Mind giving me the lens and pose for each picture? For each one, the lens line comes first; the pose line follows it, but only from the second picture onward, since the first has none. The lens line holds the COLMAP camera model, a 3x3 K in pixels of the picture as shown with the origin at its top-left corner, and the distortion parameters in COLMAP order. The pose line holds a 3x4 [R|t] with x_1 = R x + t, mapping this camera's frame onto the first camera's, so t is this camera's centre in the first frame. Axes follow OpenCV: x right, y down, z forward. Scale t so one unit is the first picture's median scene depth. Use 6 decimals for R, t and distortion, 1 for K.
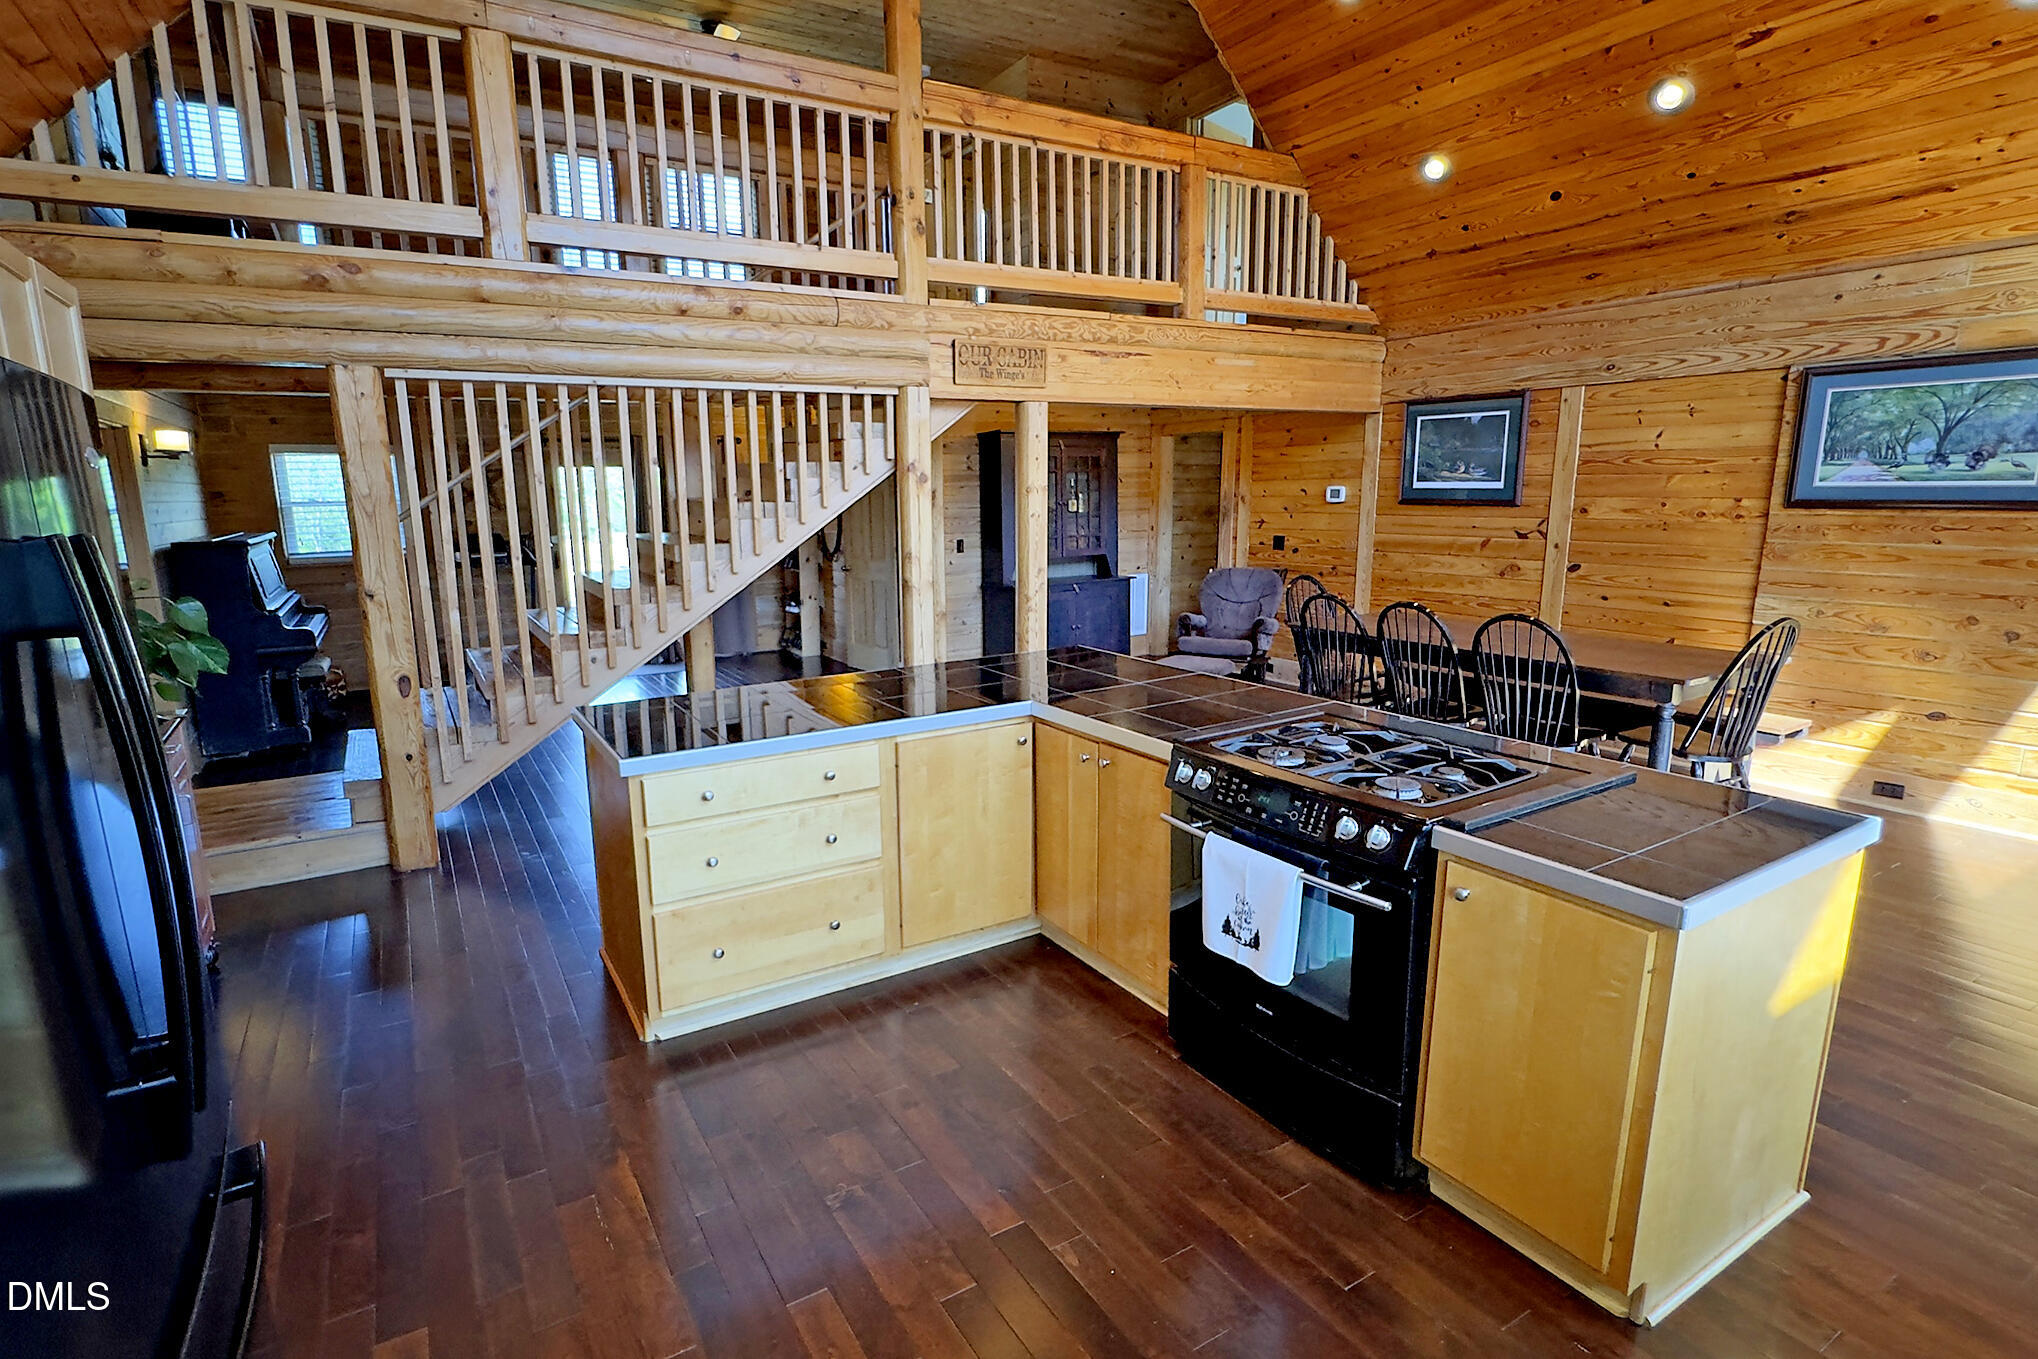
lens RADIAL K [[982.1, 0, 944.0], [0, 982.1, 680.5], [0, 0, 1]] dist [-0.004154, 0.000661]
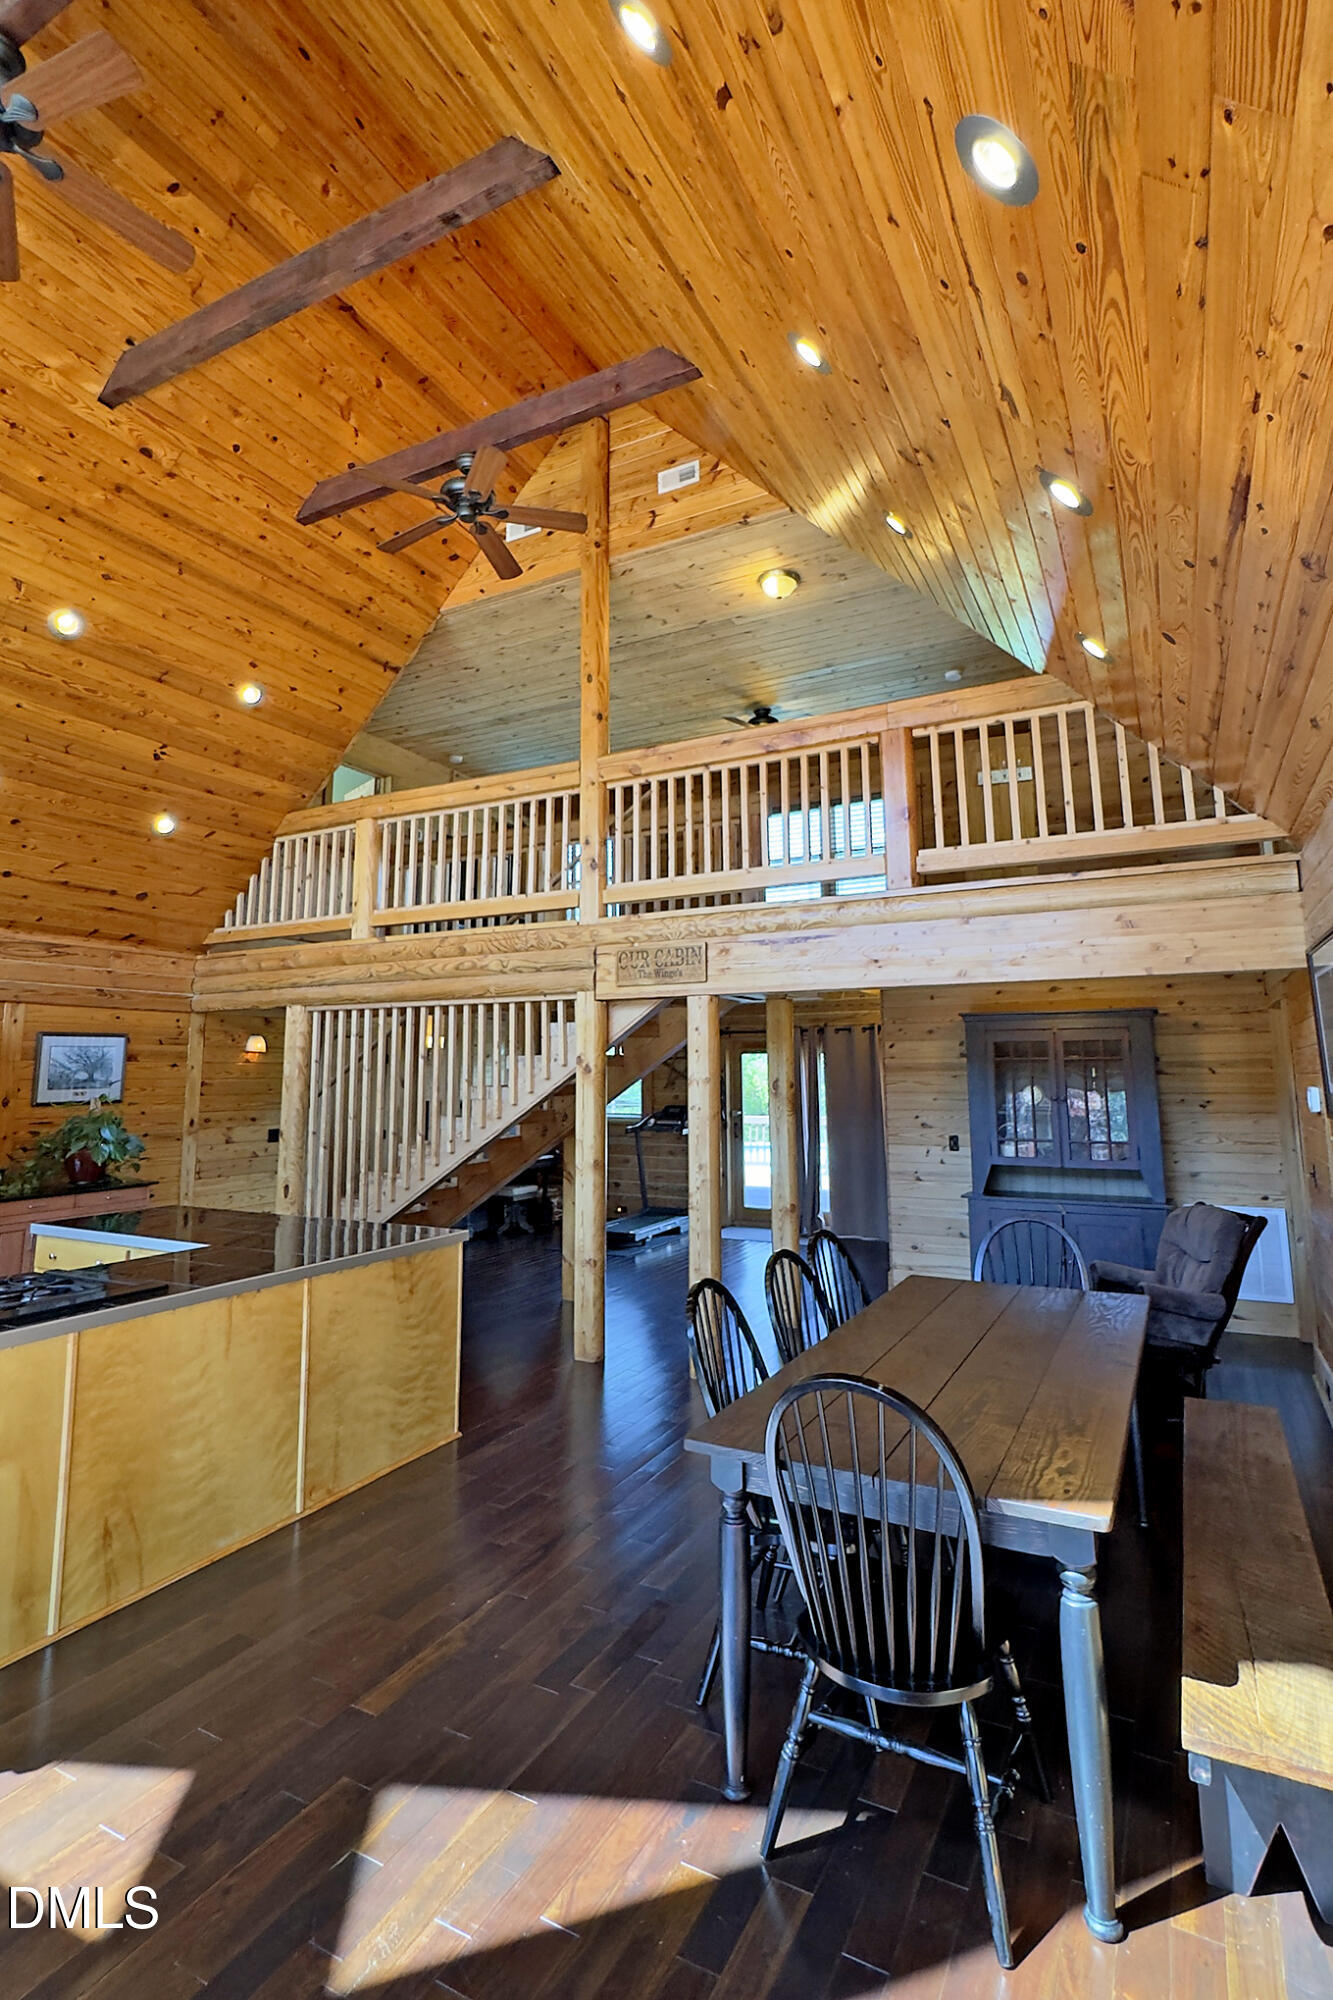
lens RADIAL K [[963.7, 0, 667.2], [0, 963.7, 922.9], [0, 0, 1]] dist [-0.004154, 0.000661]
pose [[0.541085, -0.117303, -0.832747, 1.007037], [-0.171146, 0.954142, -0.245606, -0.114916], [0.823369, 0.275415, 0.496196, 0.500983]]
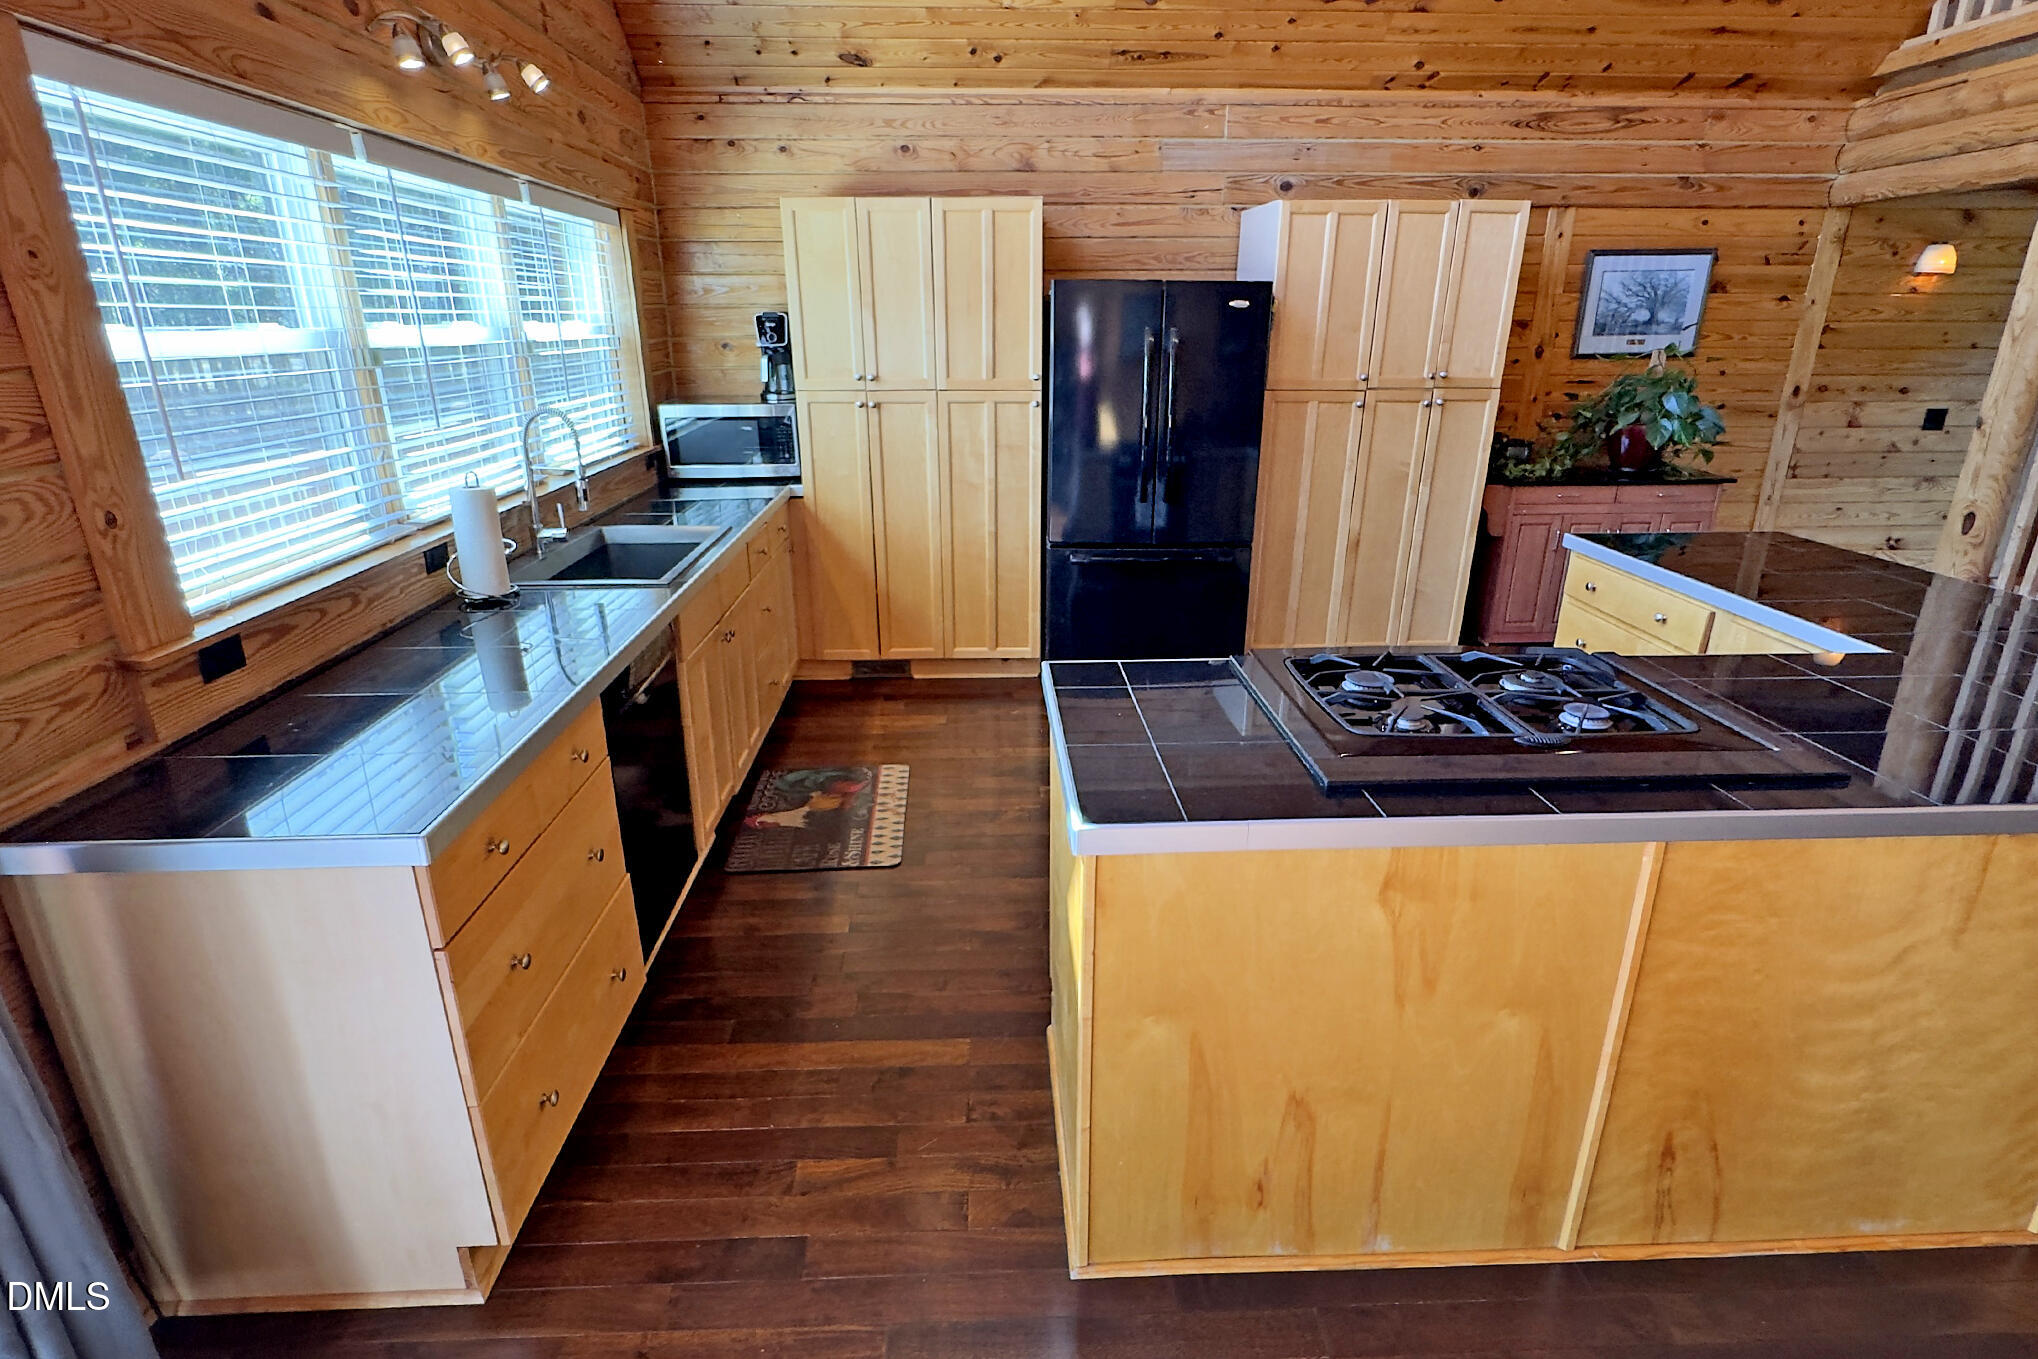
lens RADIAL K [[1009.3, 0, 1013.7], [0, 1009.3, 687.9], [0, 0, 1]] dist [-0.004939, -0.000723]
pose [[-0.453810, 0.322082, -0.830855, 0.634754], [-0.166730, 0.885237, 0.434230, -0.103840], [0.875361, 0.335587, -0.348029, 0.480535]]
